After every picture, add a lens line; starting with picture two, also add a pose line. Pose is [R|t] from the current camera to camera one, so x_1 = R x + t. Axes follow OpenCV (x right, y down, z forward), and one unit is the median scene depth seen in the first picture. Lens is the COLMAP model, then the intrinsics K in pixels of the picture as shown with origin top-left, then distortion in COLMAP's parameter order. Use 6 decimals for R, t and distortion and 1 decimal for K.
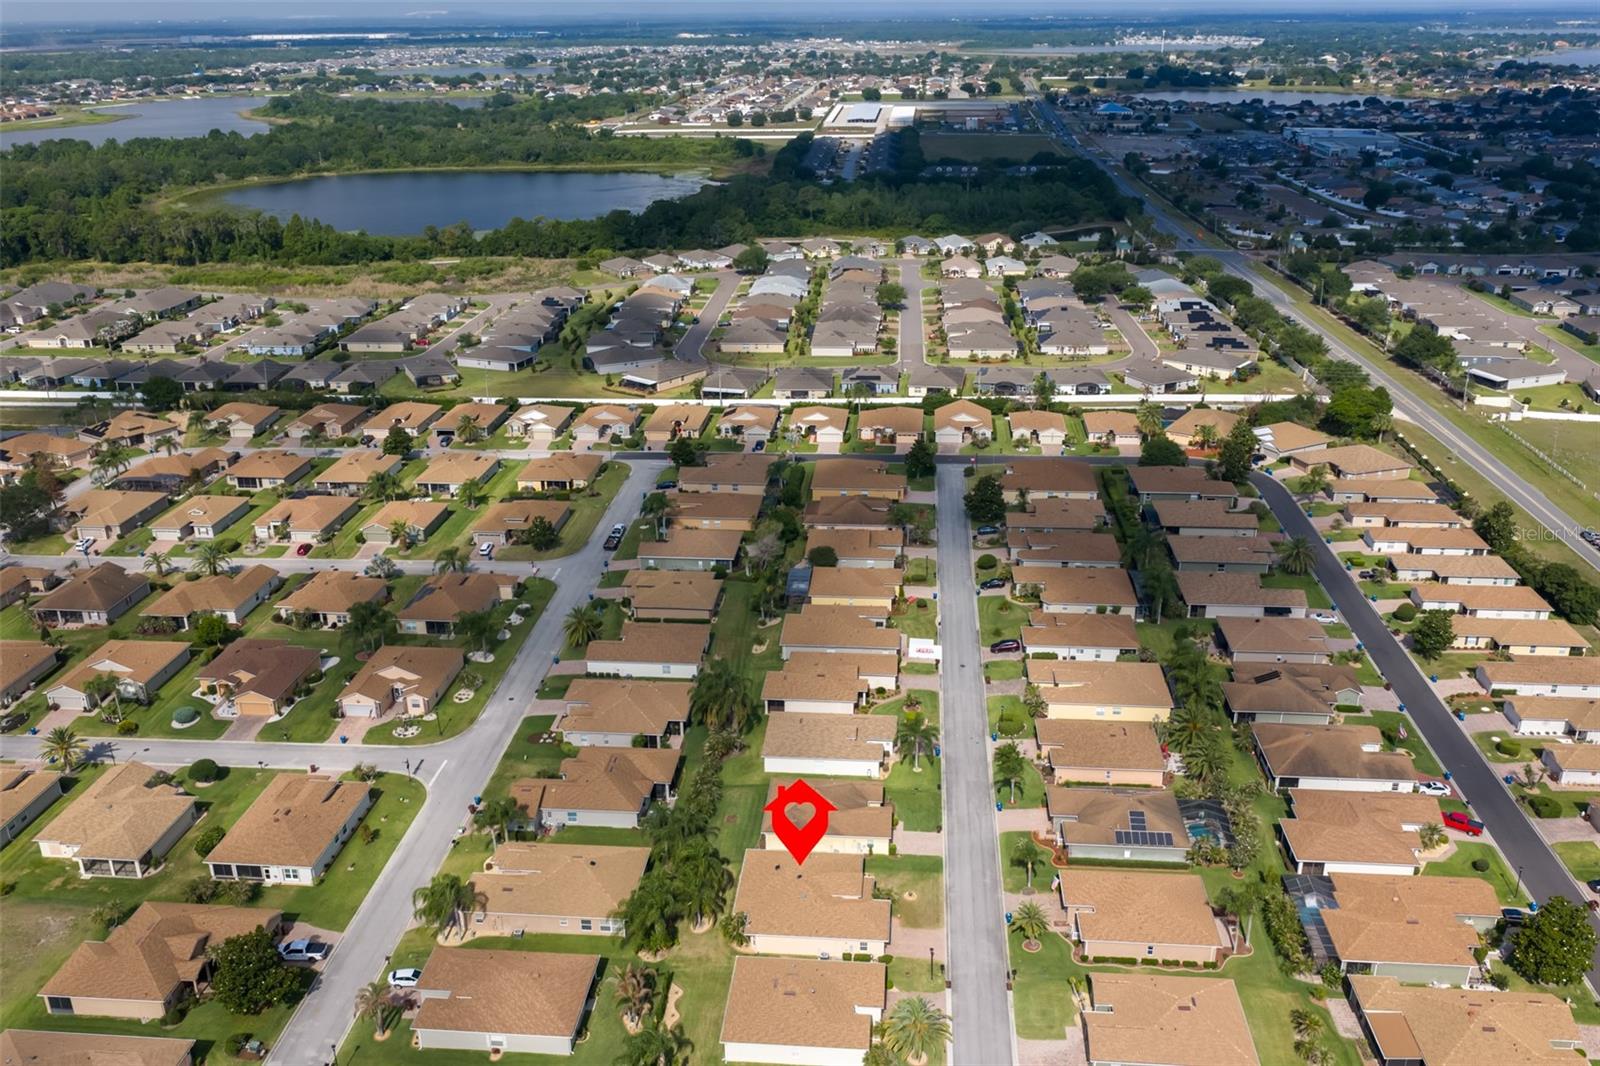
lens RADIAL K [[1322.2, 0, 800.0], [0, 1322.2, 533.0], [0, 0, 1]] dist [0.019405, -0.034570]
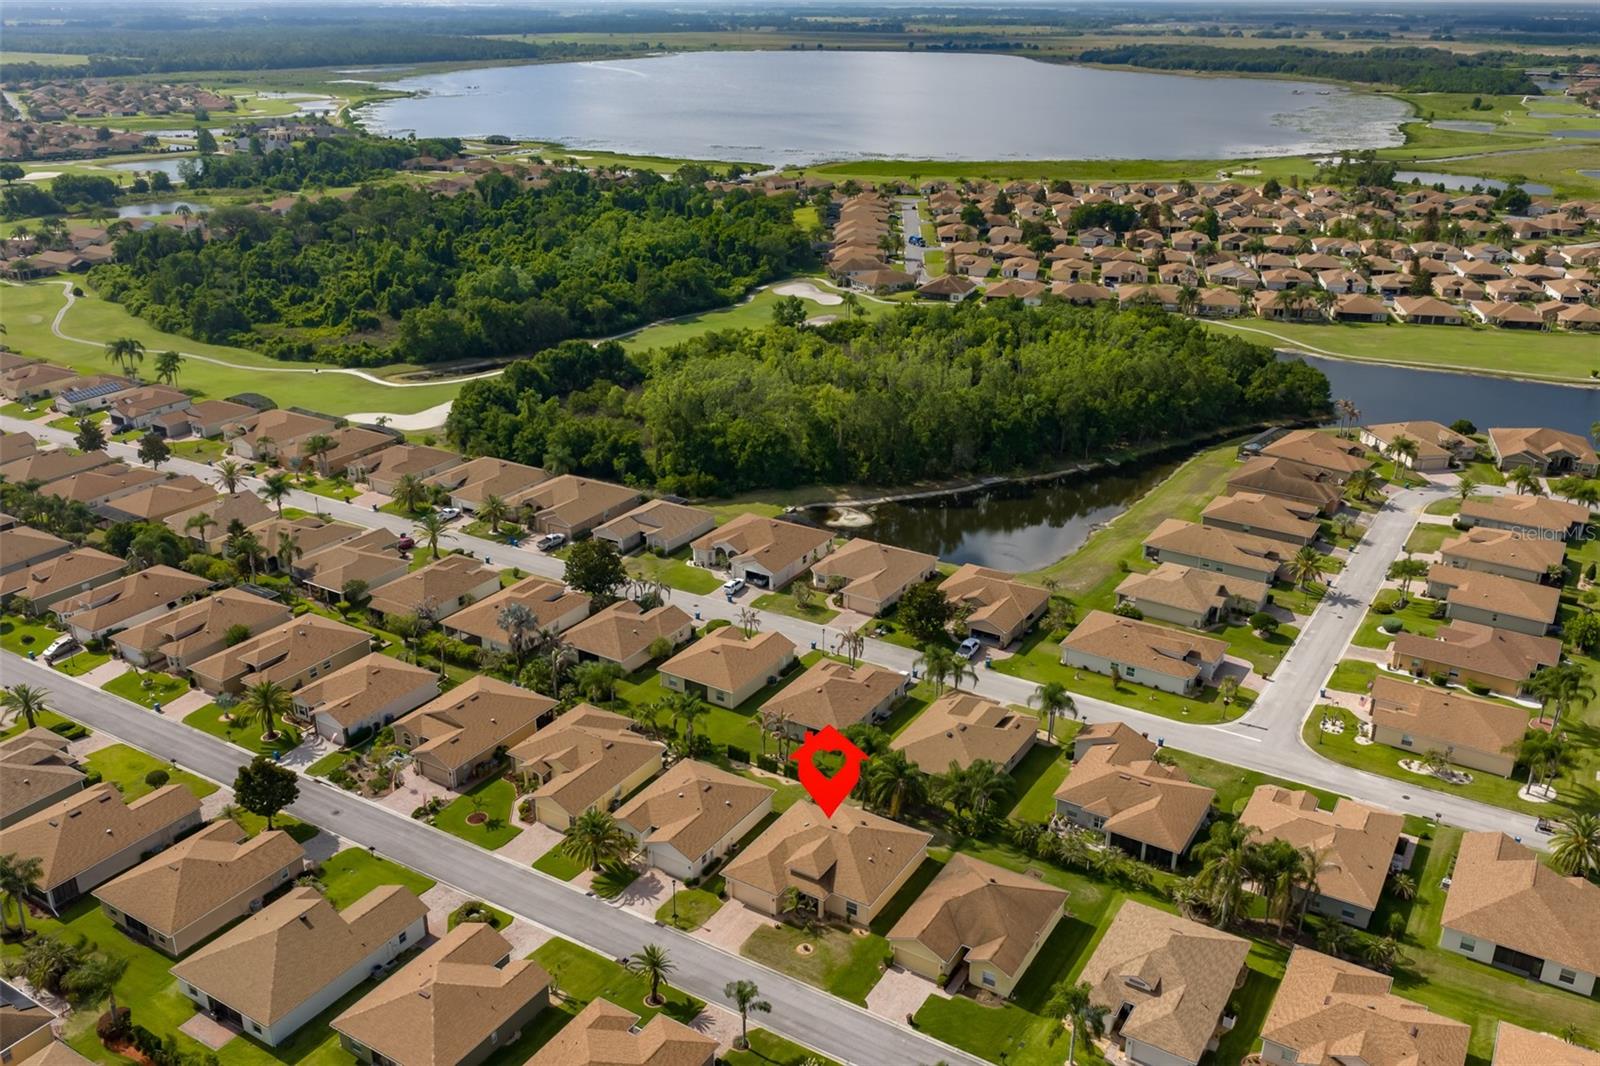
lens RADIAL K [[1322.2, 0, 800.0], [0, 1322.2, 533.0], [0, 0, 1]] dist [0.019405, -0.034570]
pose [[-0.447159, 0.349155, -0.823492, 0.543481], [-0.325412, 0.794070, 0.513380, -0.290148], [0.833160, 0.497537, -0.241456, 0.847520]]
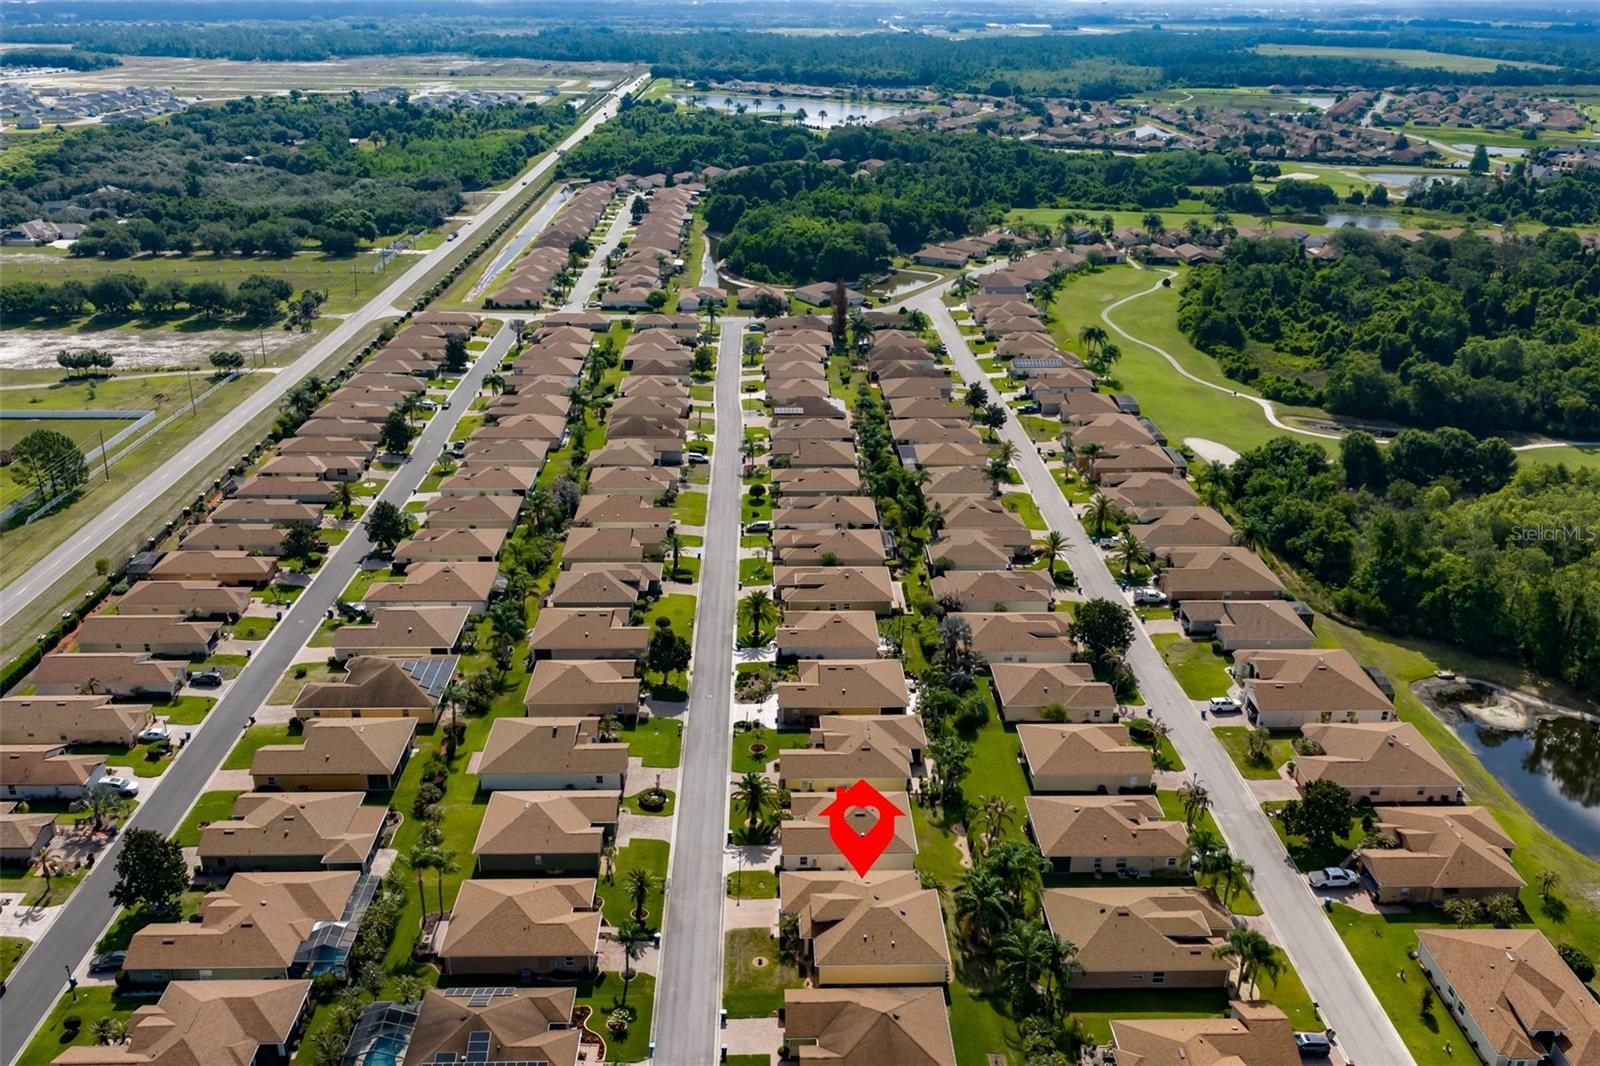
lens RADIAL K [[1322.2, 0, 800.0], [0, 1322.2, 533.0], [0, 0, 1]] dist [0.019405, -0.034570]
pose [[-0.993353, 0.049769, -0.103792, 0.108919], [-0.036602, 0.718324, 0.694746, -0.460891], [0.109133, 0.693927, -0.711727, 1.151027]]
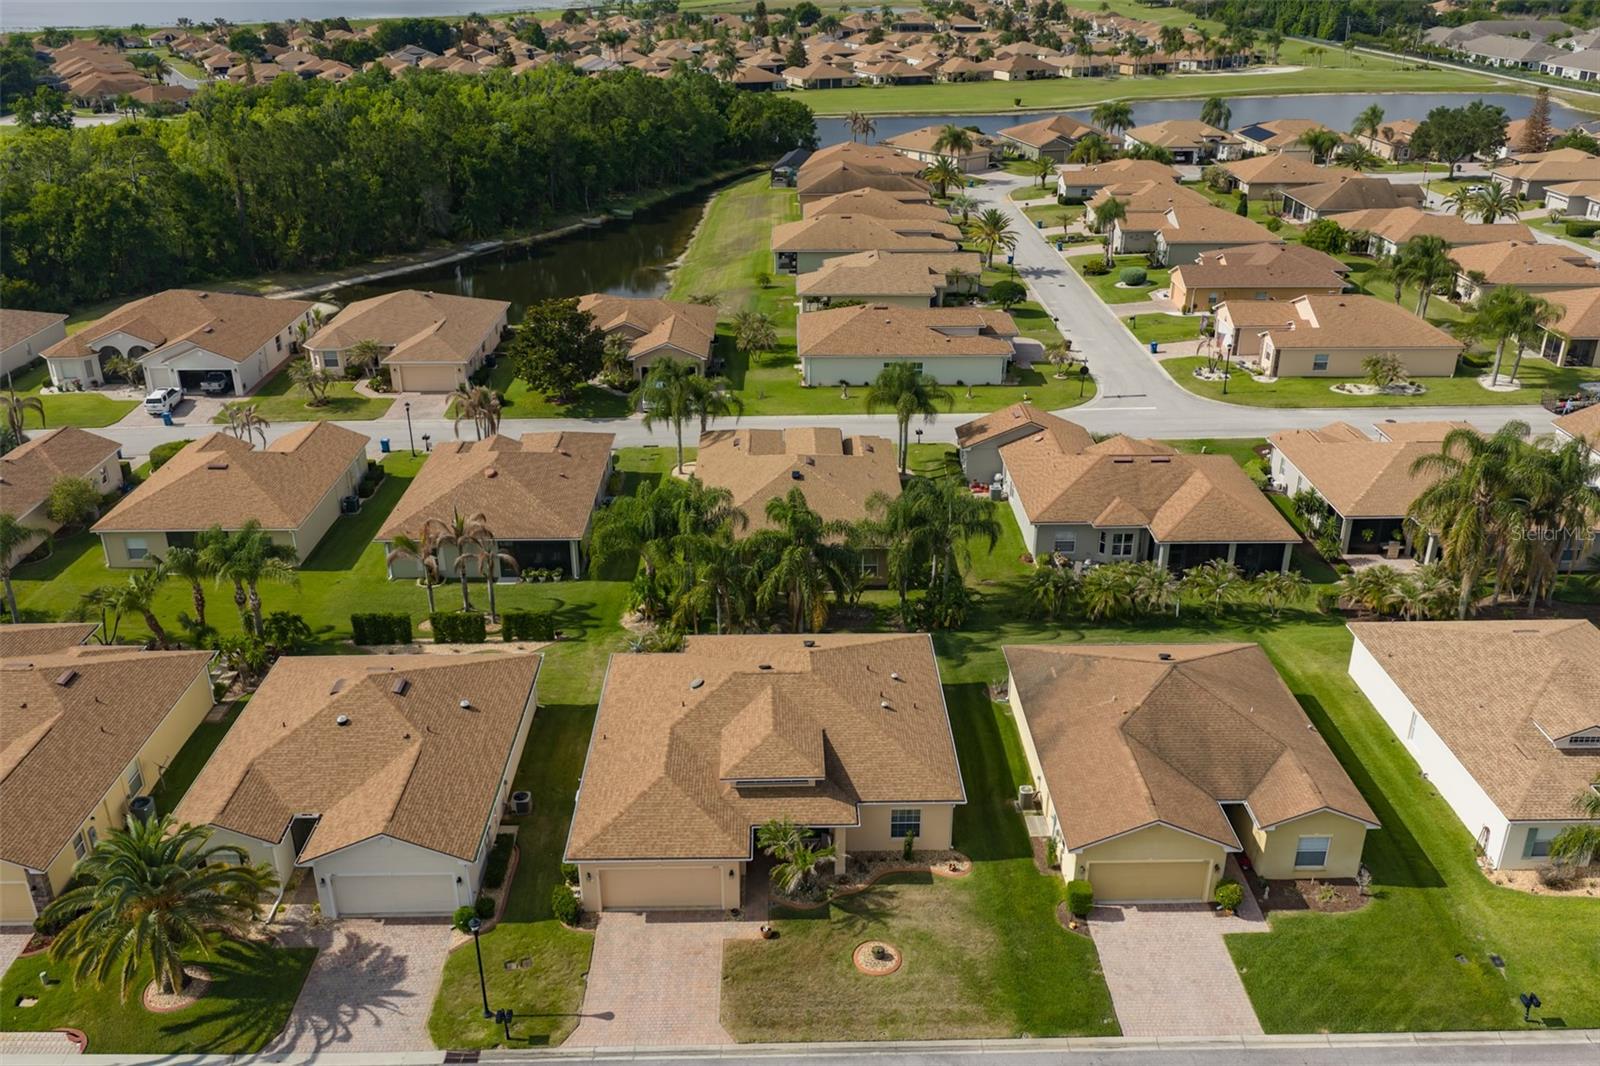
lens RADIAL K [[1322.2, 0, 800.0], [0, 1322.2, 533.0], [0, 0, 1]] dist [0.019405, -0.034570]
pose [[0.106175, 0.421712, -0.900492, 0.259490], [-0.362507, 0.859700, 0.359867, 0.061366], [0.925913, 0.288225, 0.244152, 0.693542]]
